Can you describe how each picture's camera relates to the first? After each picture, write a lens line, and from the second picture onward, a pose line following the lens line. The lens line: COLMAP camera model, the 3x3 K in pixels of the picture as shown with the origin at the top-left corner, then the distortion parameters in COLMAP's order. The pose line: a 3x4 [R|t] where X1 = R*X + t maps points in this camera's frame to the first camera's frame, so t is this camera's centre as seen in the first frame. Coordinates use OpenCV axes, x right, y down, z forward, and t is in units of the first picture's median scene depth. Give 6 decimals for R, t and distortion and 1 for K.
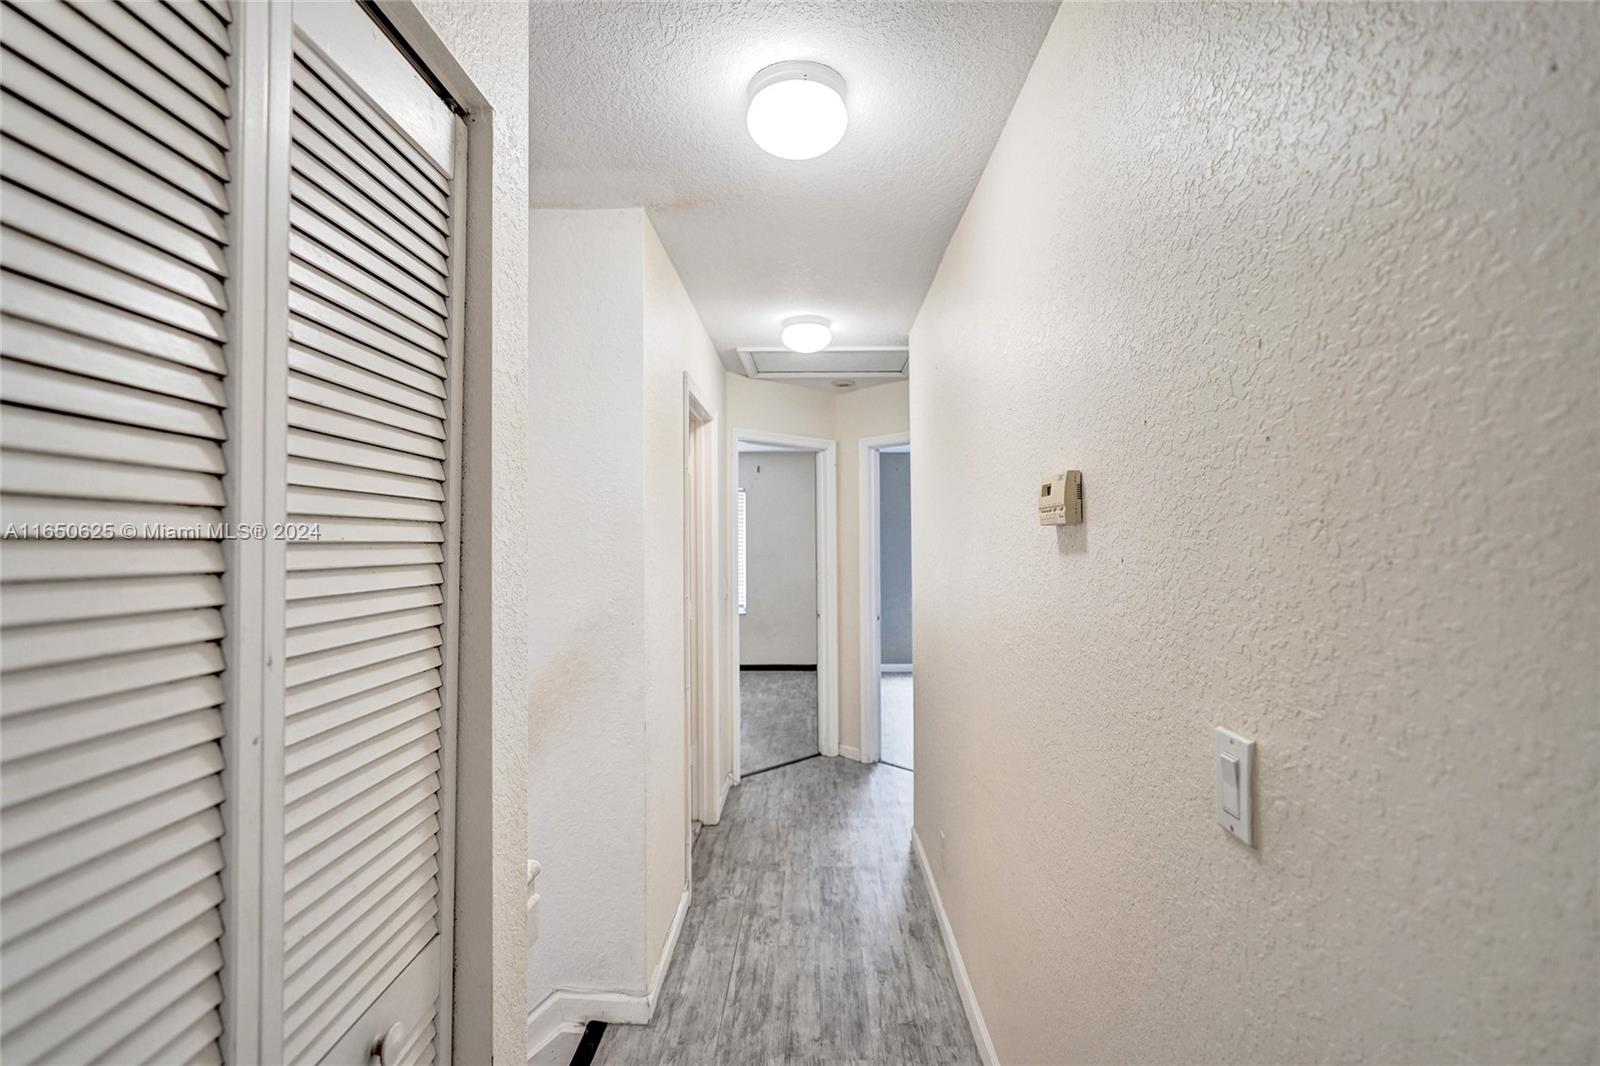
lens RADIAL K [[737.2, 0, 799.1], [0, 737.2, 515.5], [0, 0, 1]] dist [-0.002989, 0.004284]
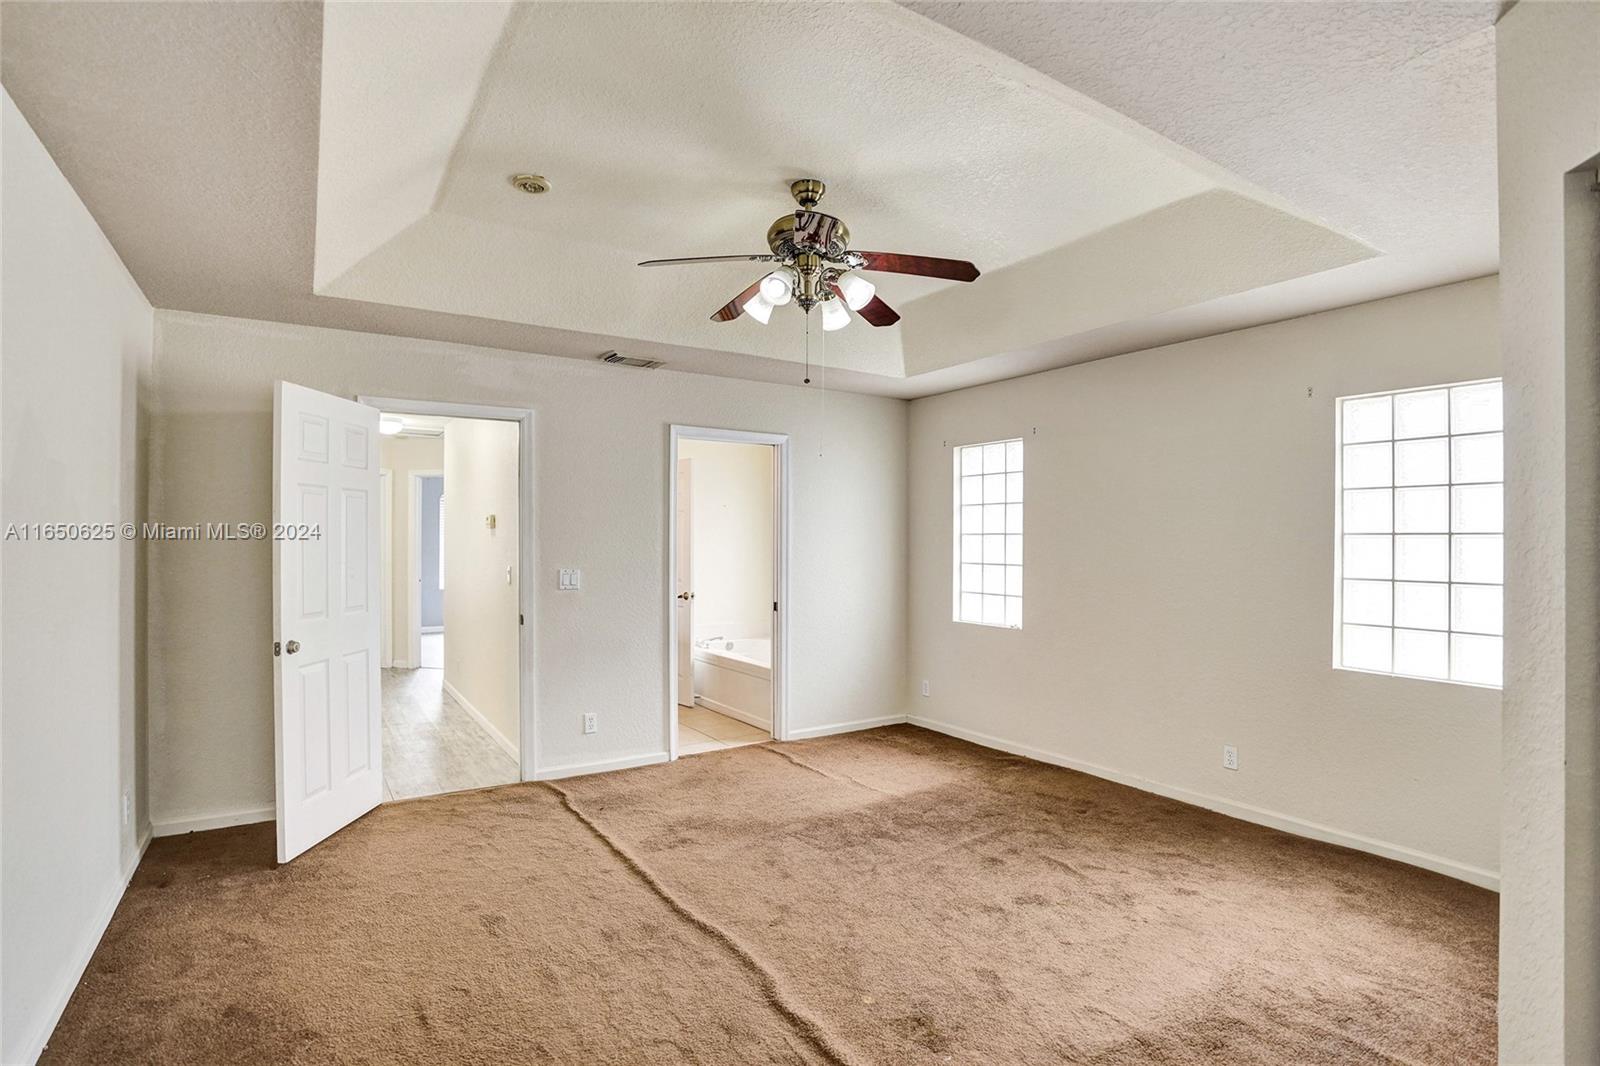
lens RADIAL K [[737.2, 0, 799.1], [0, 737.2, 515.5], [0, 0, 1]] dist [-0.002989, 0.004284]
pose [[0.817518, 0.006366, 0.575868, -0.185694], [-0.013043, 0.999887, 0.007462, -0.032488], [-0.575756, -0.013611, 0.817508, -1.030402]]
